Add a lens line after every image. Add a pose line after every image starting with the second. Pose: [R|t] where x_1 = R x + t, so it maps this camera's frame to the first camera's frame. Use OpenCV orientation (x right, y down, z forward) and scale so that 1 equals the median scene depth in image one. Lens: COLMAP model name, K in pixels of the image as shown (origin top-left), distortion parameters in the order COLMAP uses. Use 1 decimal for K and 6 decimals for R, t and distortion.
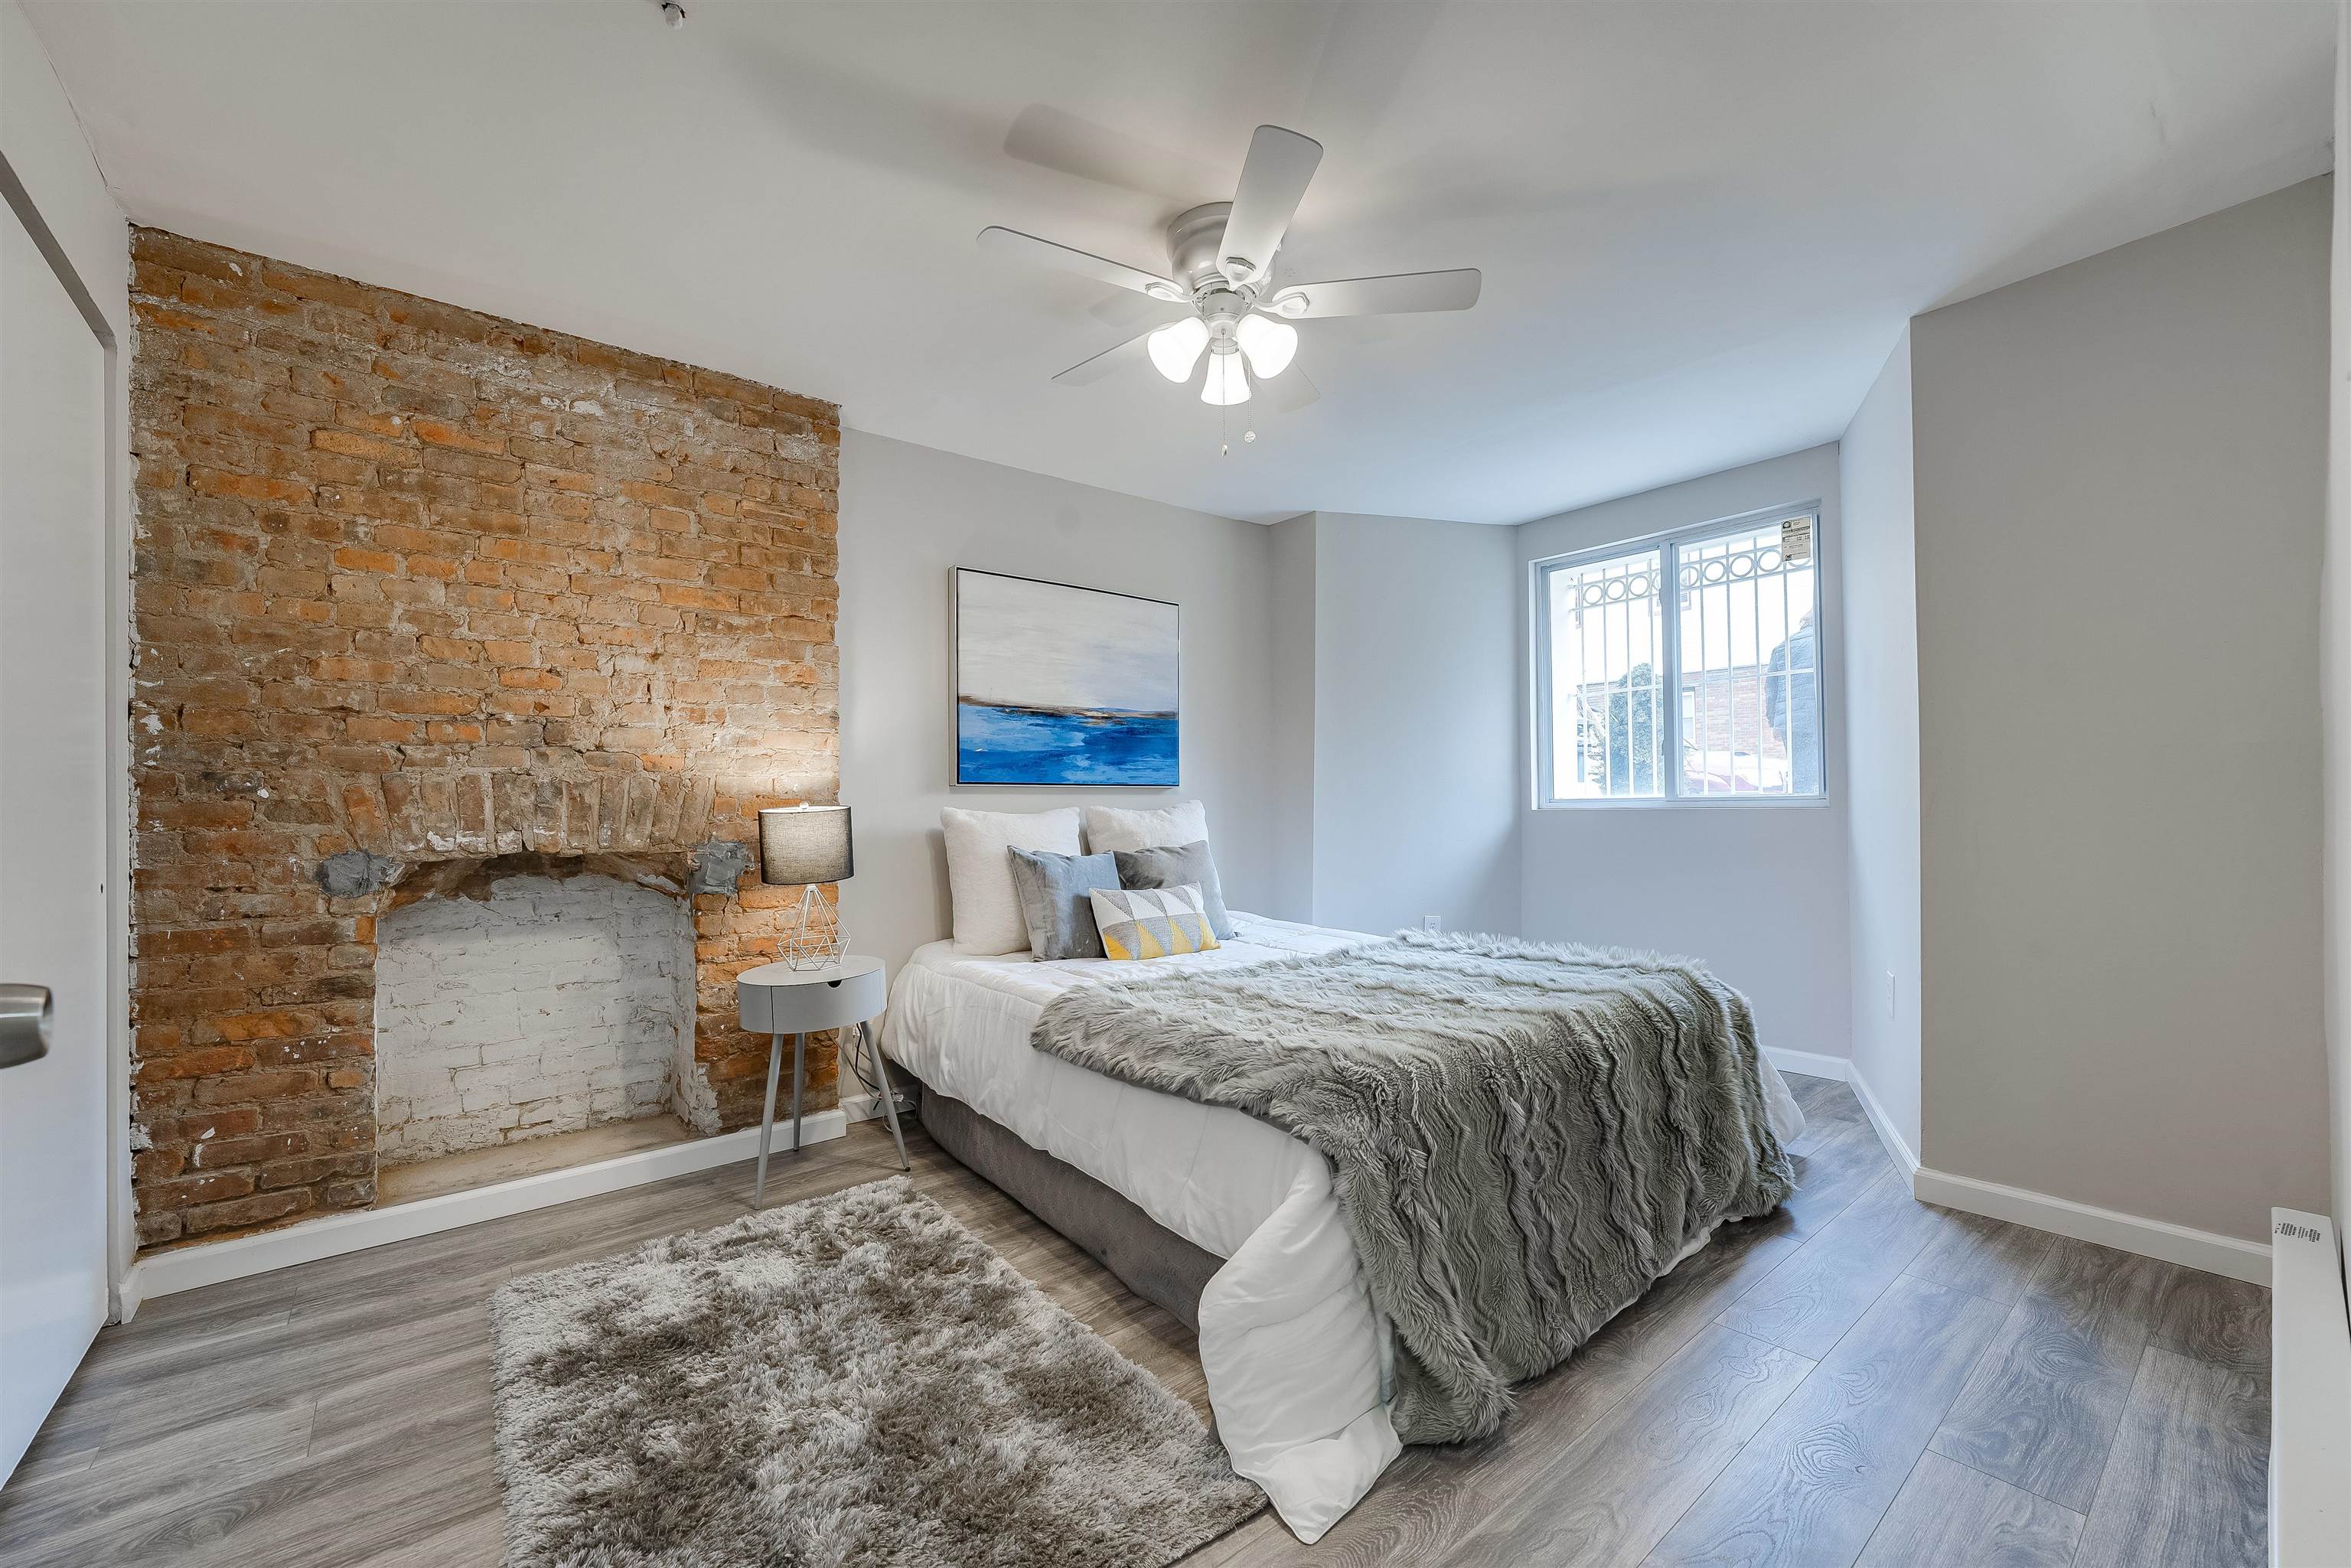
lens RADIAL K [[959.0, 0, 1173.7], [0, 959.0, 807.4], [0, 0, 1]] dist [-0.011549, 0.000033]
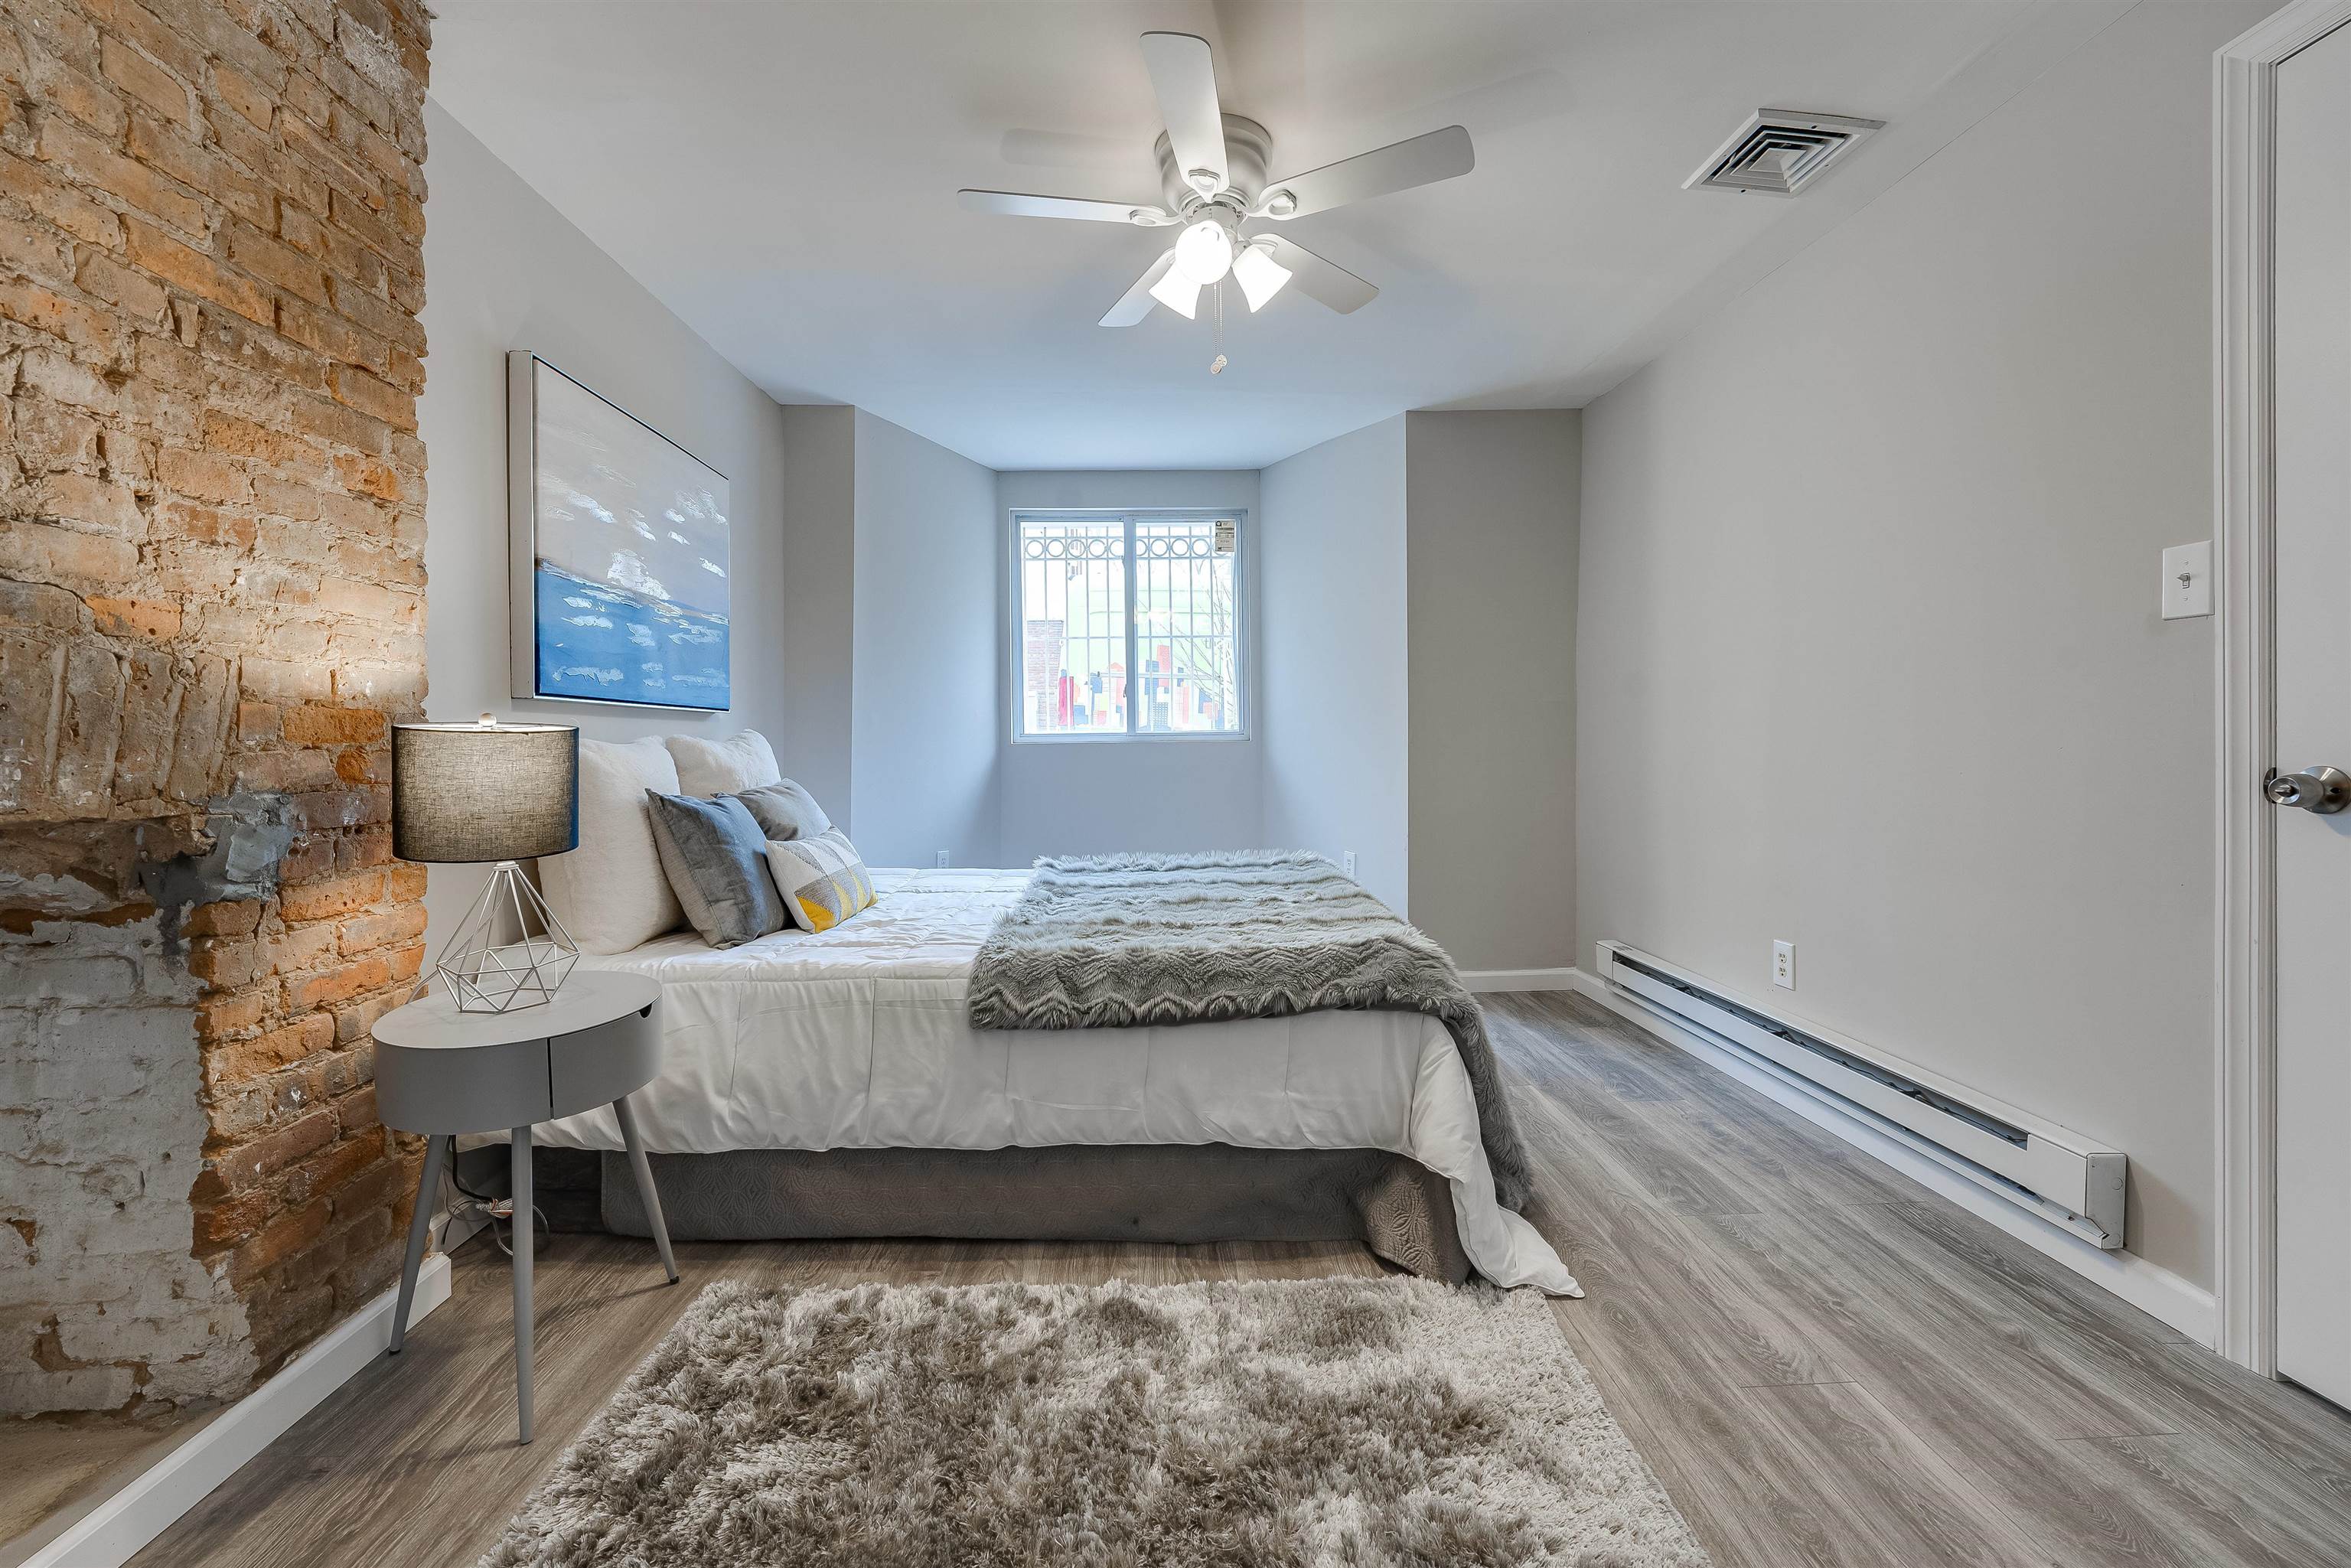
lens RADIAL K [[969.3, 0, 1184.6], [0, 969.3, 769.5], [0, 0, 1]] dist [-0.012754, 0.003360]
pose [[0.598245, -0.019919, 0.801065, -0.580037], [0.007450, 0.999786, 0.019297, 0.018312], [-0.801278, -0.005576, 0.598266, 0.322141]]
